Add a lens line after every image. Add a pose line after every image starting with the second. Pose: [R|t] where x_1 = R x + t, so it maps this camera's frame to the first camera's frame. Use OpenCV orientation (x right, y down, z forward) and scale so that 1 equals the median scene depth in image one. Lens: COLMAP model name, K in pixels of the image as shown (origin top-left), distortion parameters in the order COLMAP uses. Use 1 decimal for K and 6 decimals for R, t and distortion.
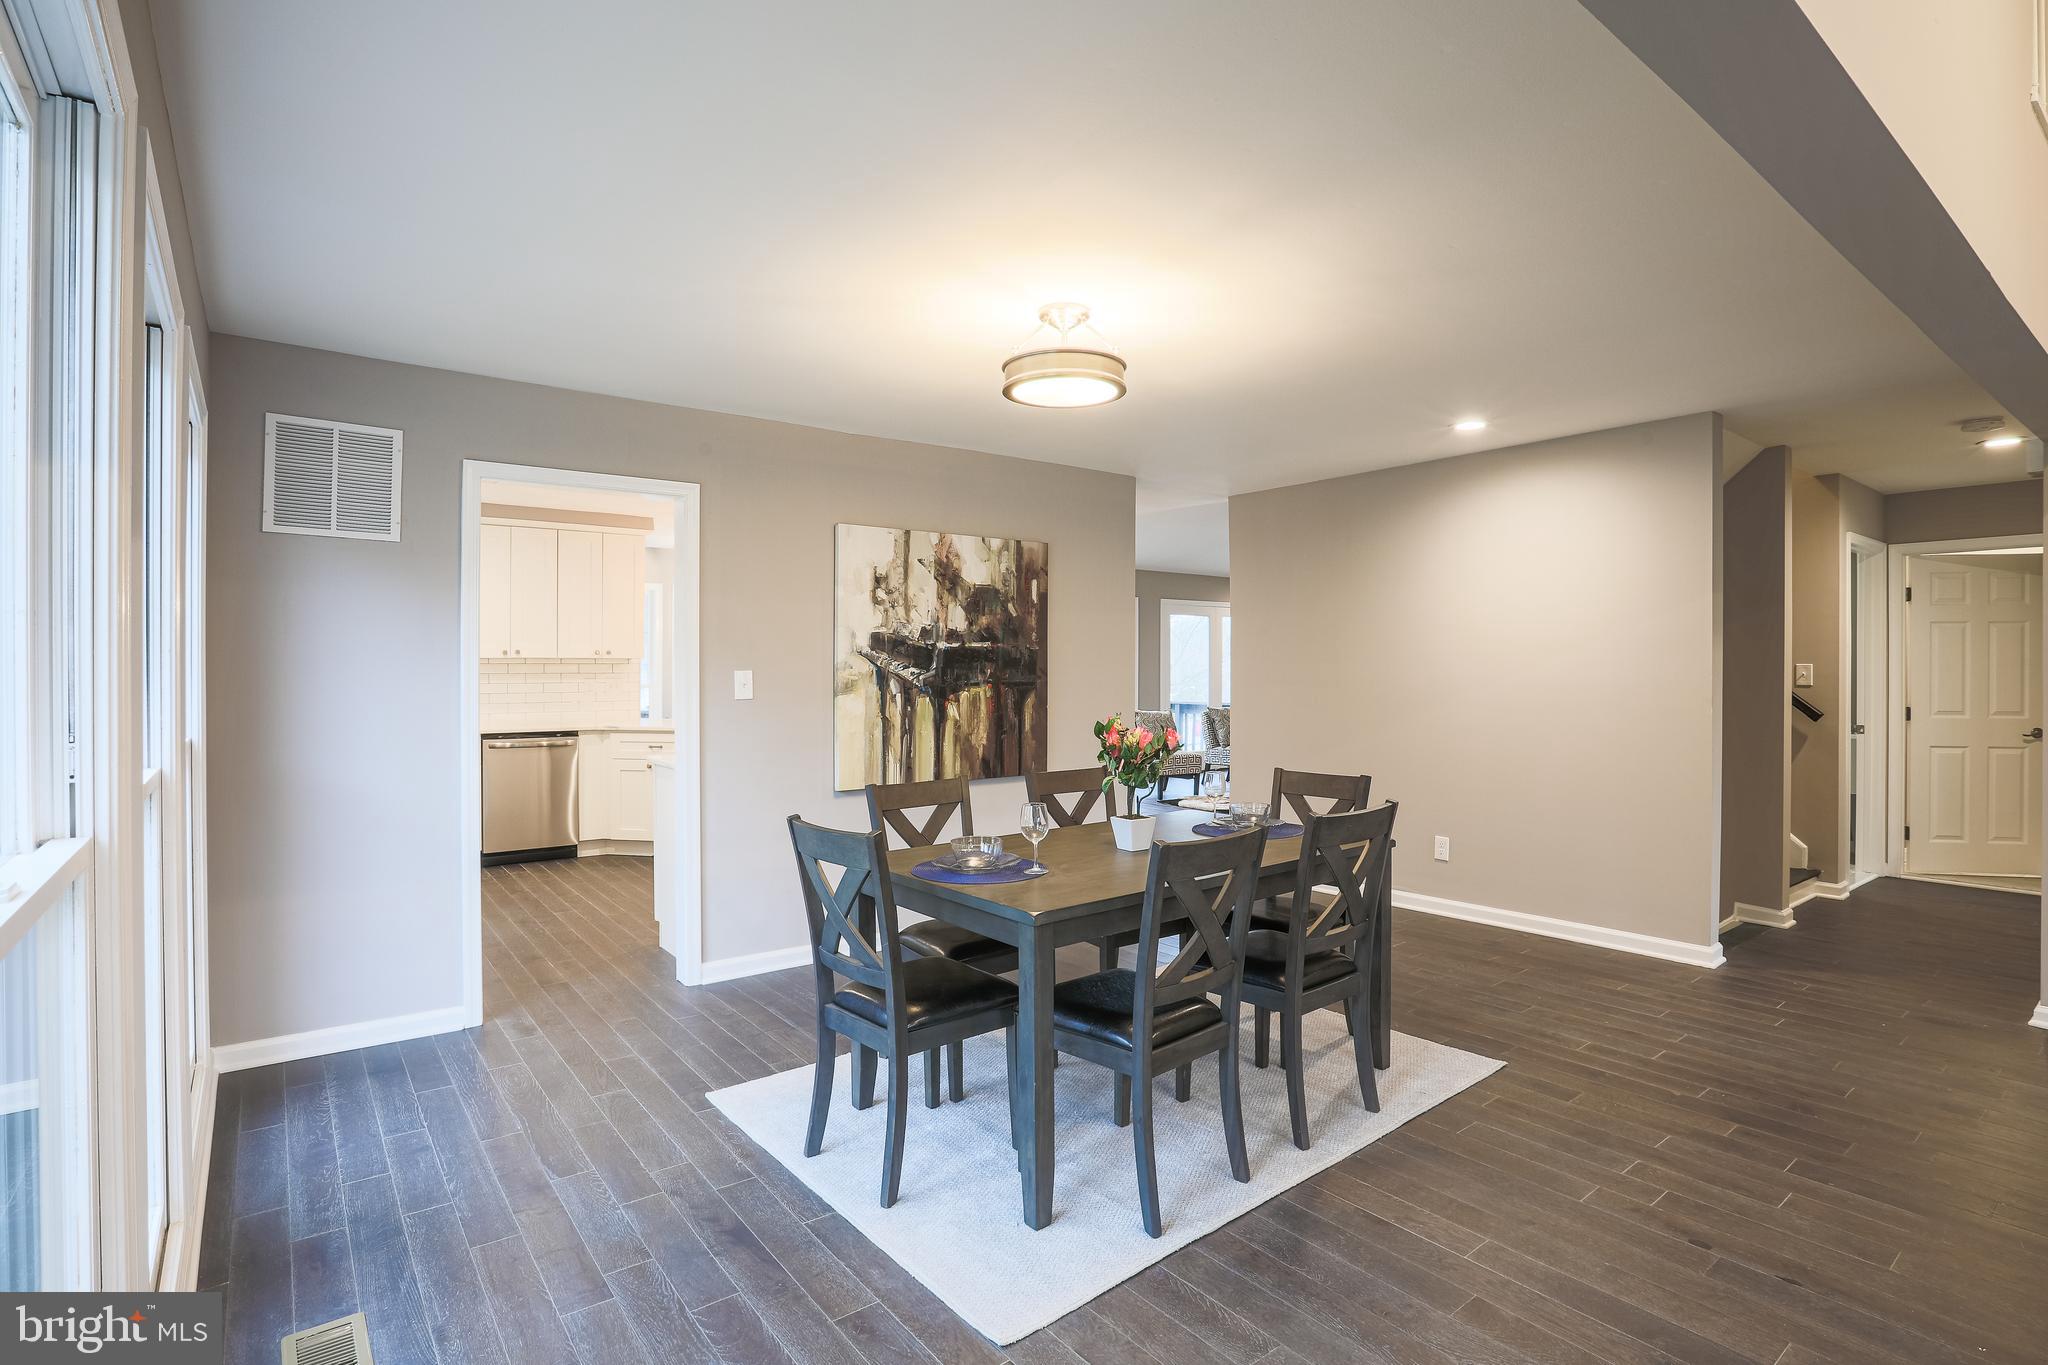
lens RADIAL K [[1001.1, 0, 1026.1], [0, 1001.1, 678.0], [0, 0, 1]] dist [-0.056113, 0.019297]
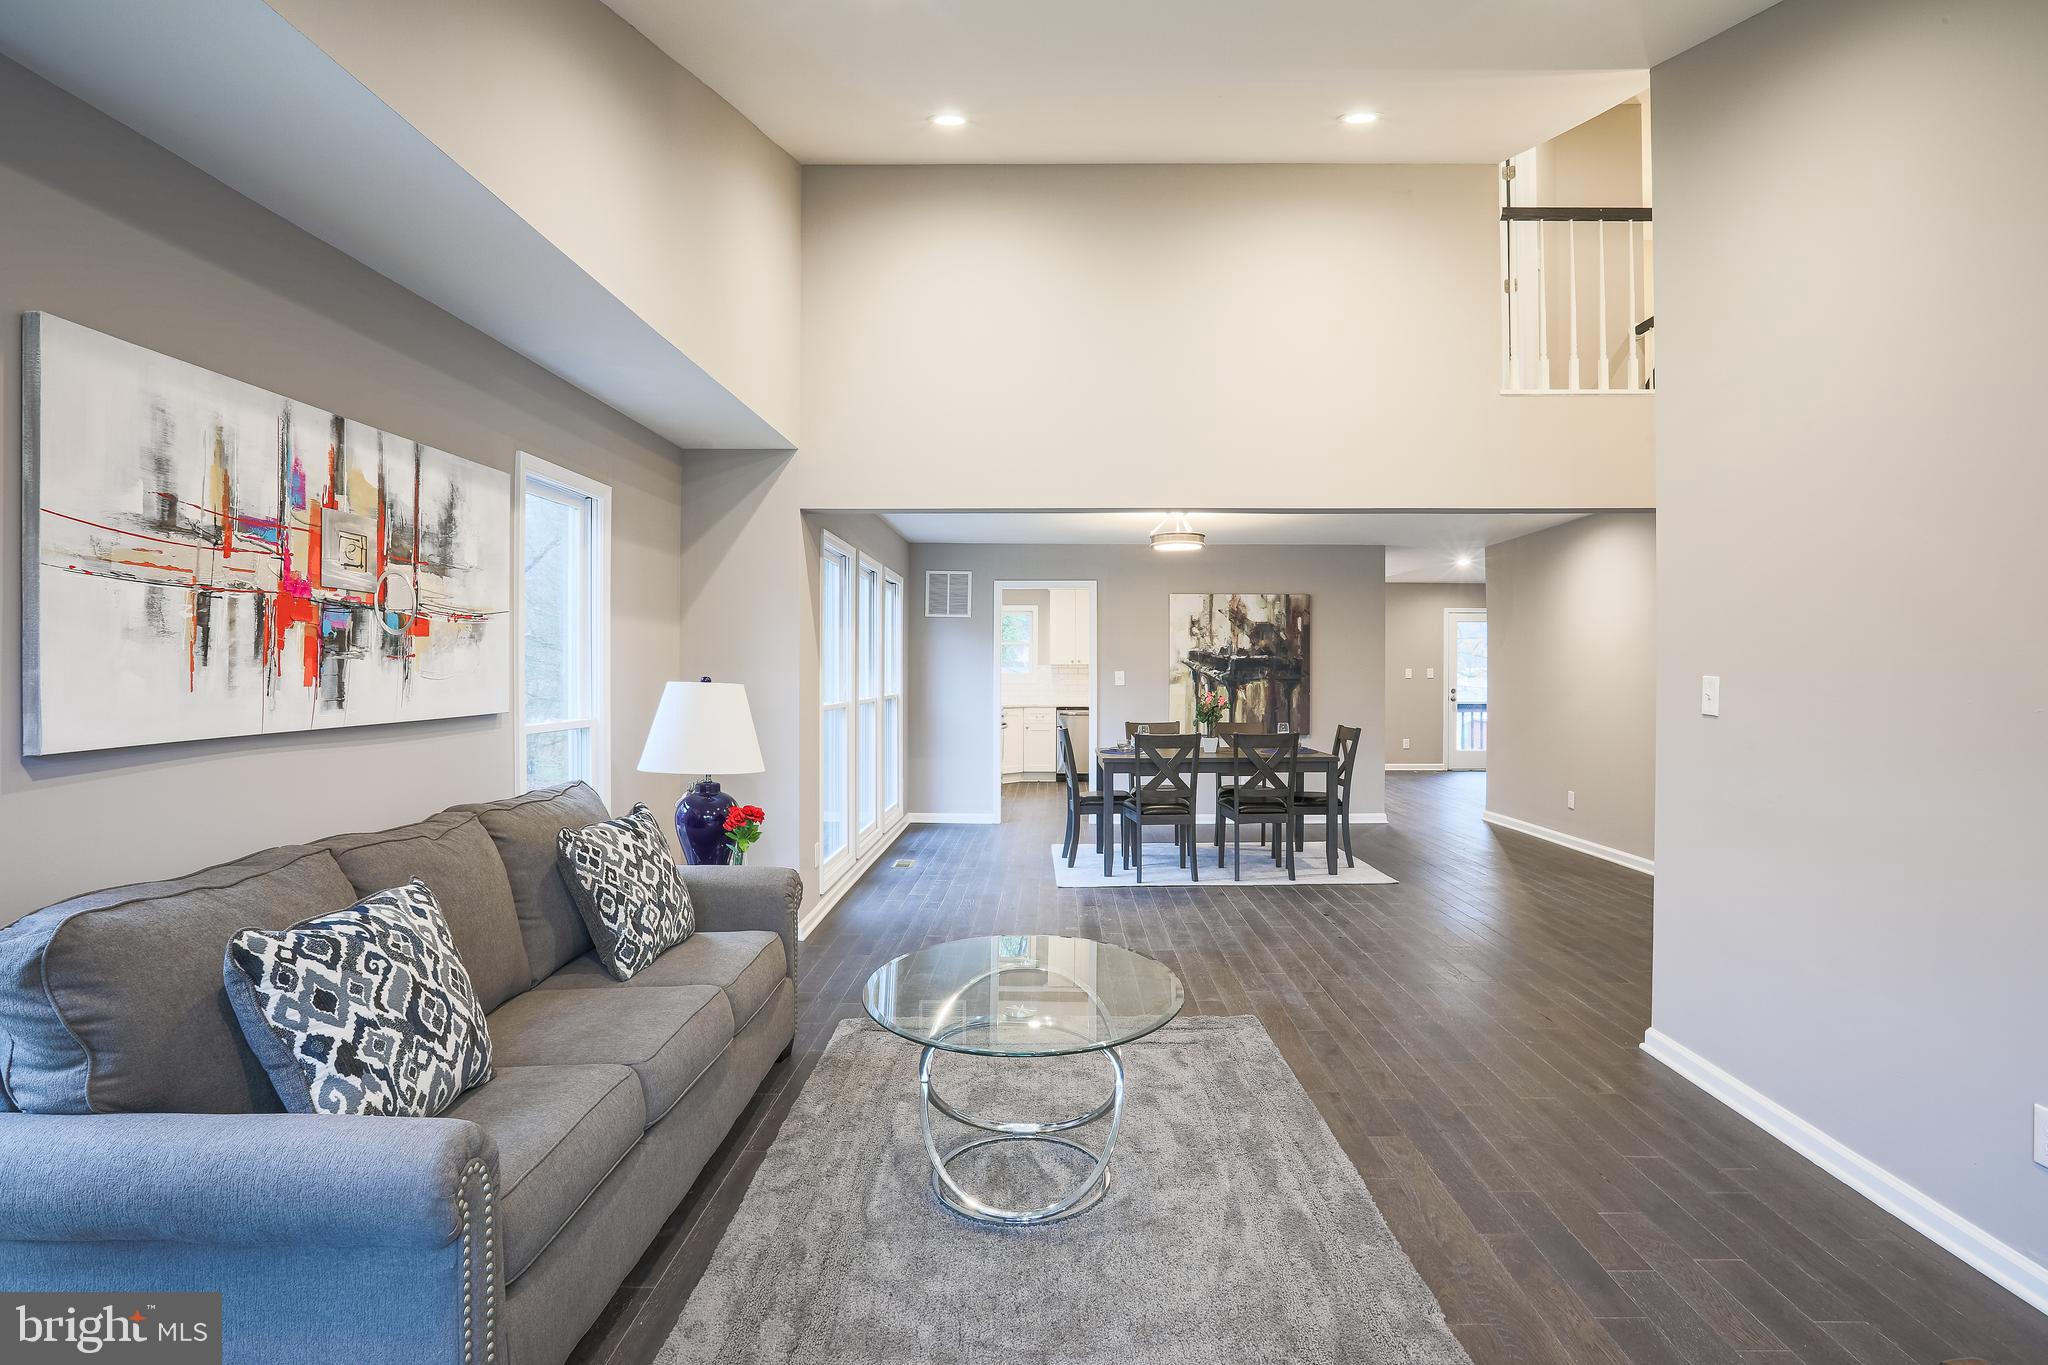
lens RADIAL K [[1001.1, 0, 1036.1], [0, 1001.1, 675.4], [0, 0, 1]] dist [-0.056113, 0.019297]
pose [[0.785956, 0.009288, -0.618213, 0.753717], [-0.008616, 0.999955, 0.004069, -0.004799], [0.618223, 0.002129, 0.786000, -0.627346]]
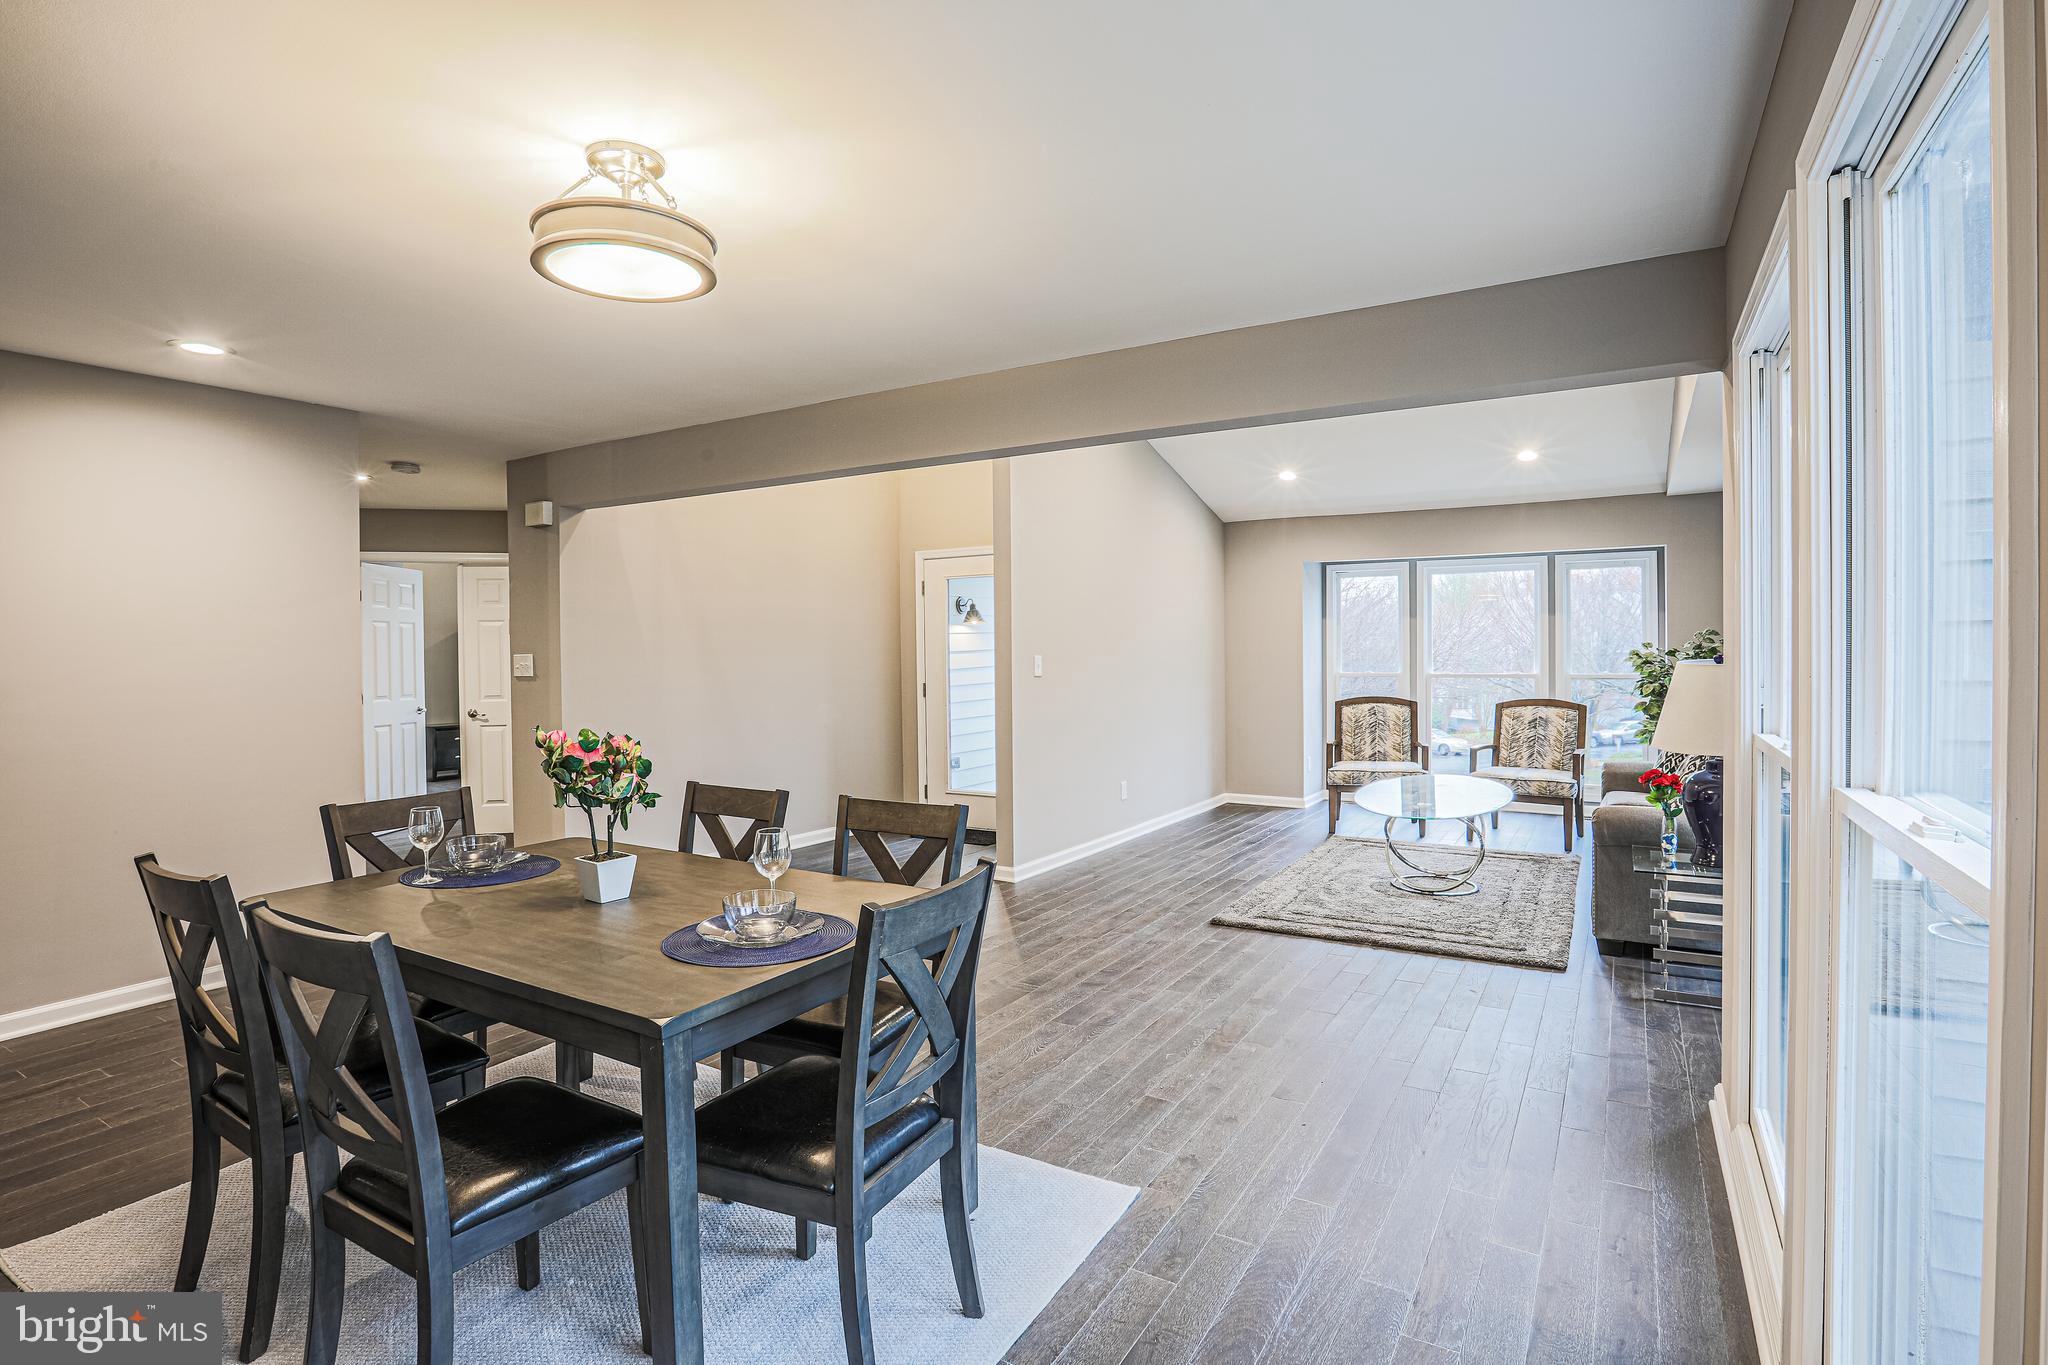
lens RADIAL K [[1001.1, 0, 1045.1], [0, 1001.1, 670.5], [0, 0, 1]] dist [-0.056113, 0.019297]
pose [[-0.379342, -0.010448, 0.925198, -0.459864], [0.017379, 0.999679, 0.018414, -0.008875], [-0.925093, 0.023064, -0.379038, 0.624673]]
